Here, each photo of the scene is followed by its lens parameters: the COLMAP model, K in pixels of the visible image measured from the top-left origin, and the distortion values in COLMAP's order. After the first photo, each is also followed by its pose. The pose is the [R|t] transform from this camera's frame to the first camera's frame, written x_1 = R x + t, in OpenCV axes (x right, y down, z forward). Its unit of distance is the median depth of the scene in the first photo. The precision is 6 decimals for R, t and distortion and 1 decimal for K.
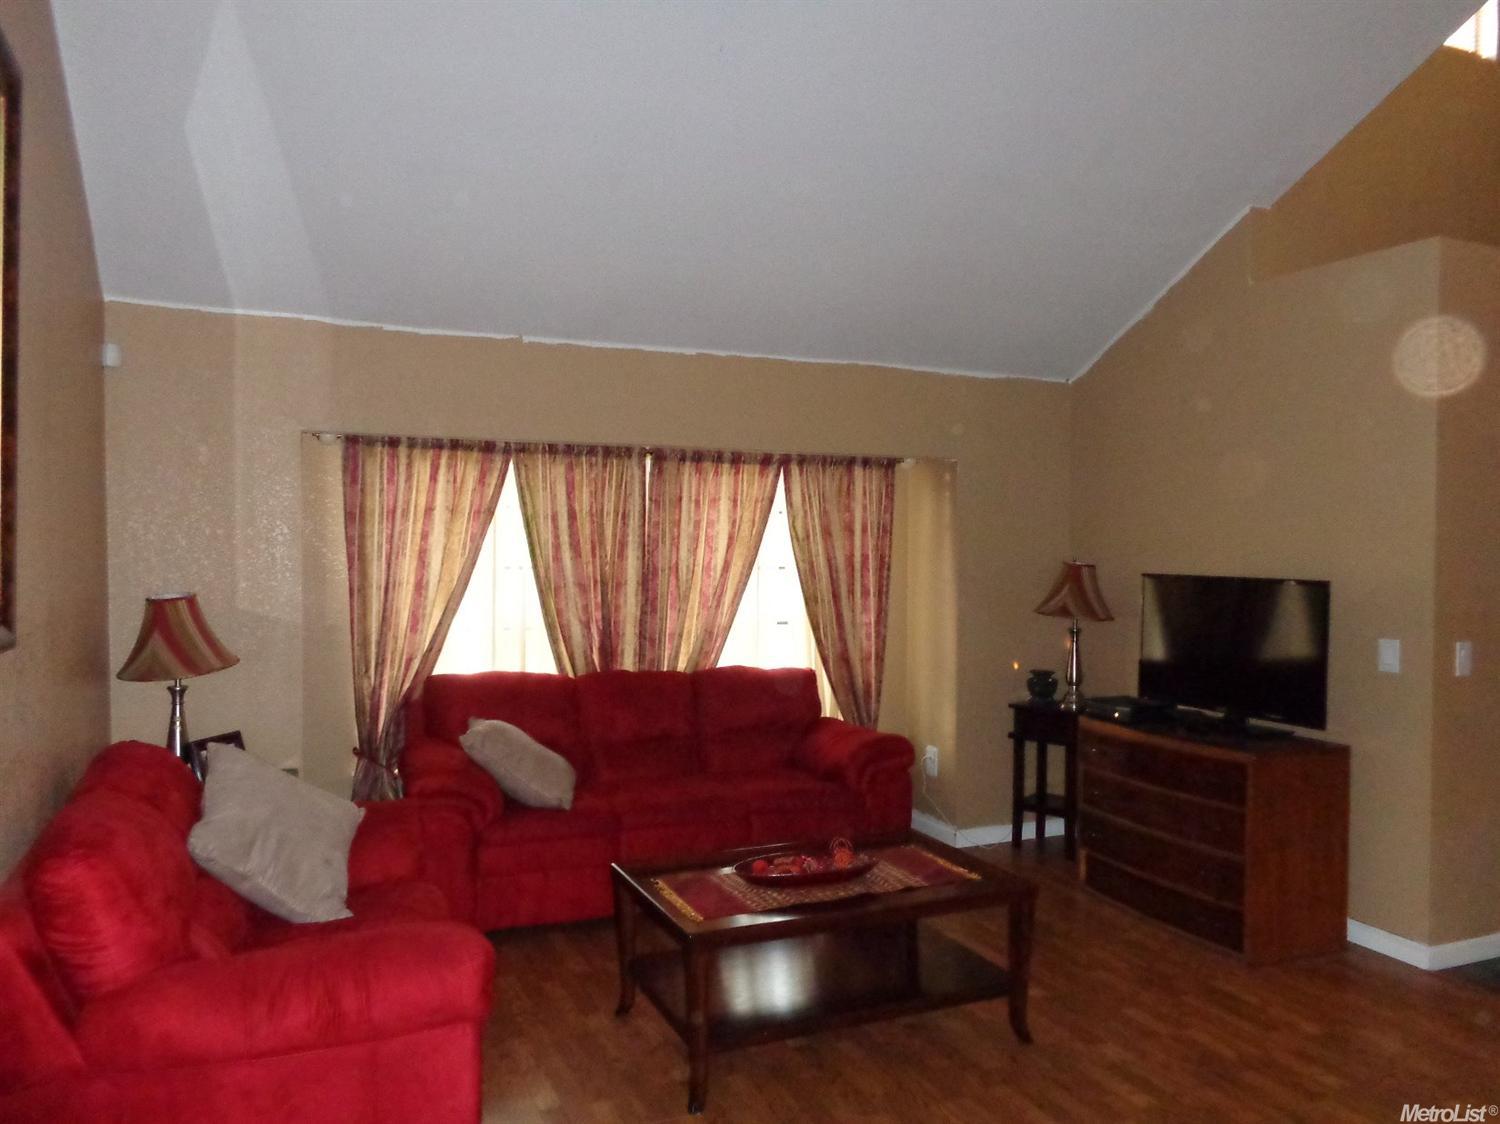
lens RADIAL K [[1091.0, 0, 750.0], [0, 1091.0, 562.0], [0, 0, 1]] dist [0.000778, -0.027152]
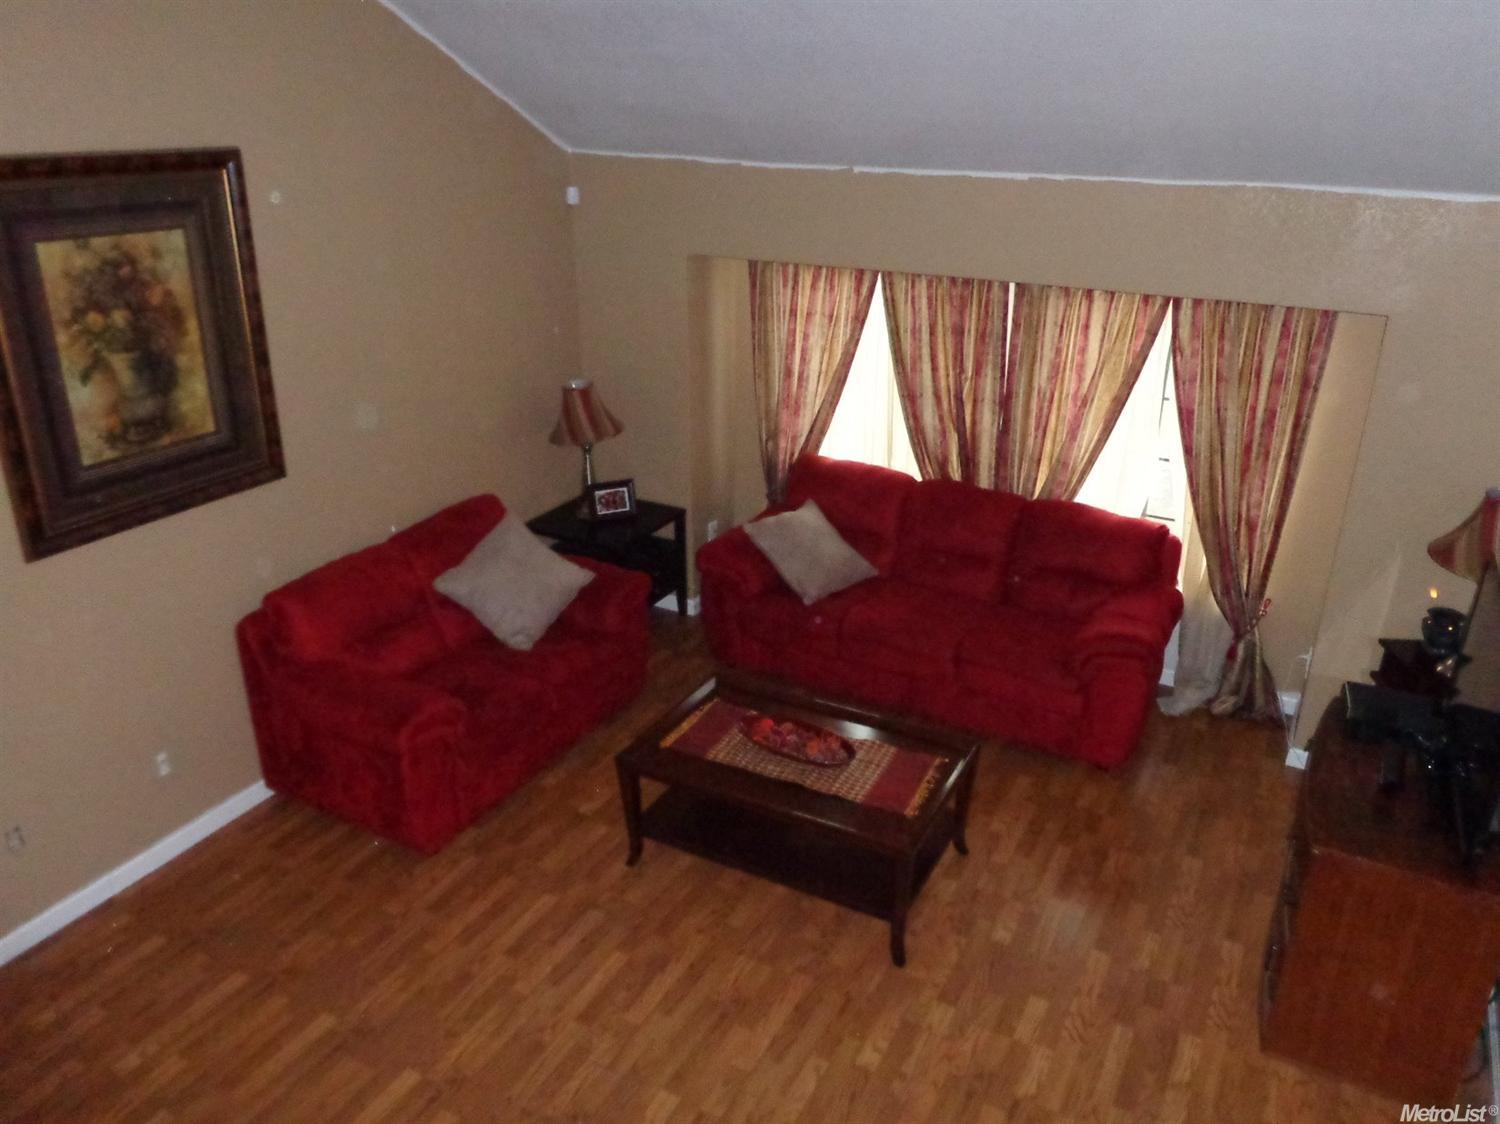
lens RADIAL K [[1102.8, 0, 750.0], [0, 1102.8, 562.0], [0, 0, 1]] dist [-0.050625, -0.001764]
pose [[0.625827, 0.306342, -0.717283, 0.553426], [-0.014656, 0.924095, 0.381881, -0.239397], [0.779824, -0.228479, 0.582814, 0.218672]]
